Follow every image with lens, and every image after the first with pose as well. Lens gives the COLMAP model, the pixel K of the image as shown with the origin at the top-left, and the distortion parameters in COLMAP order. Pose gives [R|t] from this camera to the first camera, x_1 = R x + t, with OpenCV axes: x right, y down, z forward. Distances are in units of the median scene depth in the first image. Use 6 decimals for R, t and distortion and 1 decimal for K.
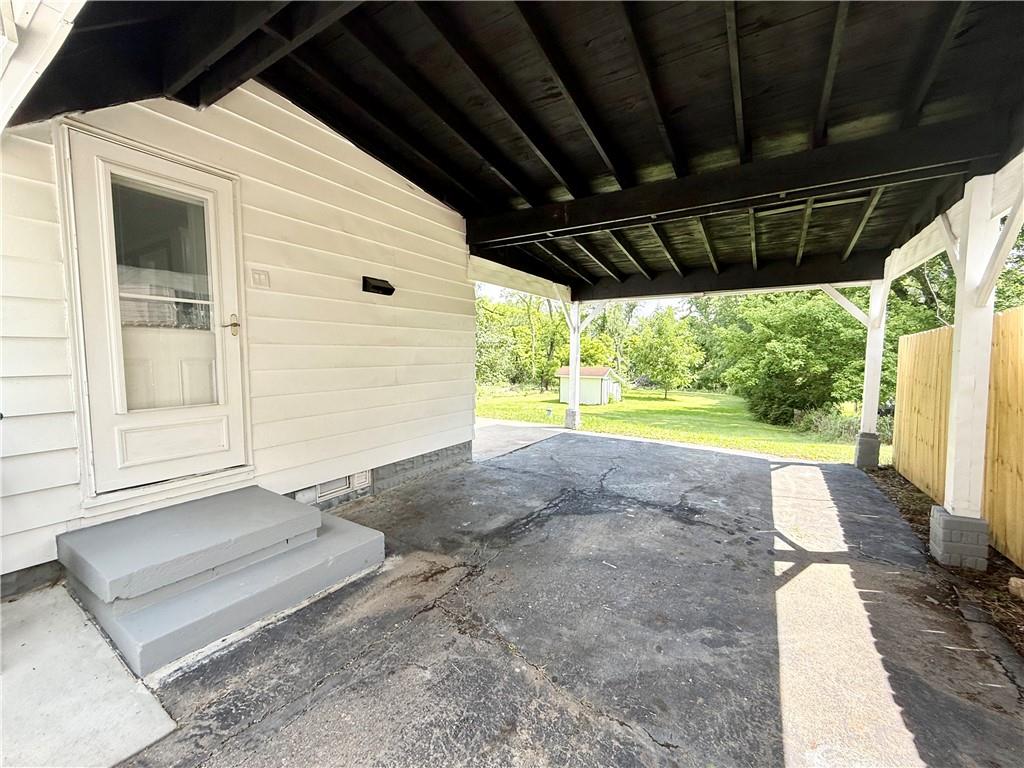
lens RADIAL K [[408.8, 0, 511.9], [0, 408.8, 380.3], [0, 0, 1]] dist [0.000351, -0.000581]
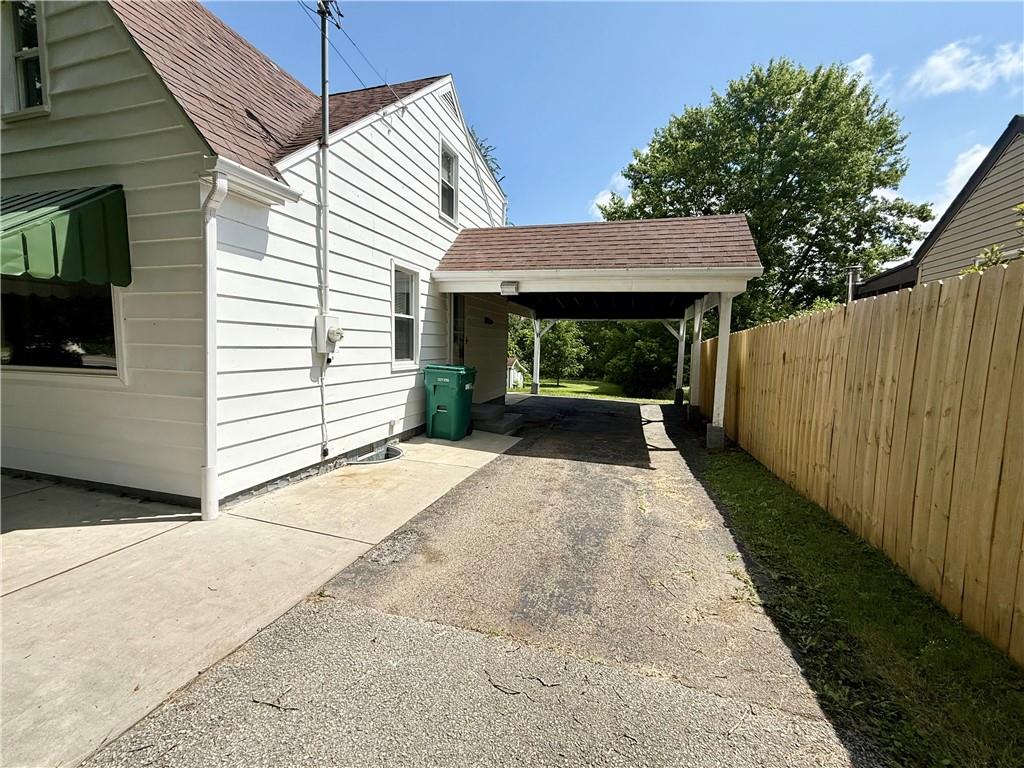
lens RADIAL K [[408.8, 0, 513.7], [0, 408.8, 384.1], [0, 0, 1]] dist [0.000351, -0.000581]
pose [[0.963002, -0.012514, 0.269205, -0.172215], [0.004296, 0.999507, 0.031091, 0.010398], [-0.269461, -0.028784, 0.962581, -0.264477]]
